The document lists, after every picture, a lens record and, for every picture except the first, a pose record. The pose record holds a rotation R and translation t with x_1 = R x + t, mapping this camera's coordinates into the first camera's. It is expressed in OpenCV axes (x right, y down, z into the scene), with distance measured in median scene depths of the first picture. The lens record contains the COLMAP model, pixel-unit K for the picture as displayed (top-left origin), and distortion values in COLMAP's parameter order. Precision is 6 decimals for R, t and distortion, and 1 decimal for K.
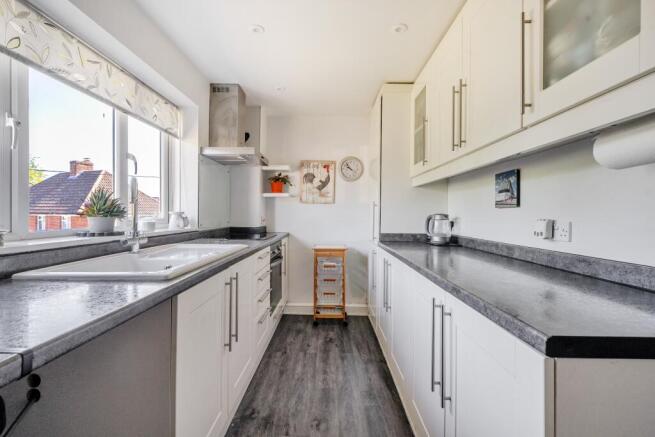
lens RADIAL K [[291.8, 0, 326.2], [0, 291.8, 220.9], [0, 0, 1]] dist [0.001433, -0.000161]
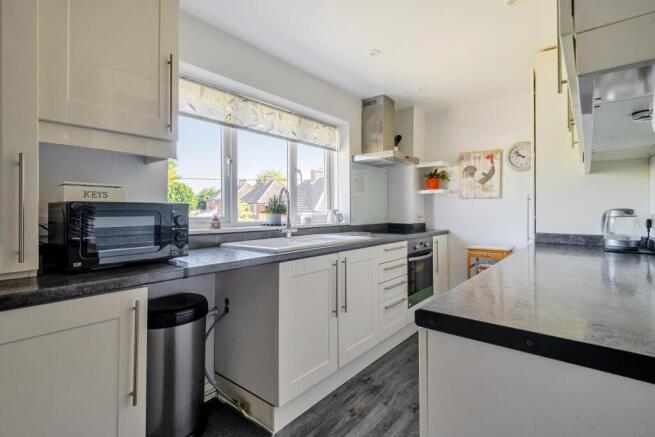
lens RADIAL K [[302.8, 0, 327.5], [0, 302.8, 218.5], [0, 0, 1]] dist [-0.001223, -0.000288]
pose [[0.789037, 0.007594, -0.614299, 0.261194], [-0.006946, 0.999970, 0.003439, 0.002649], [0.614307, 0.001554, 0.789066, -0.048024]]
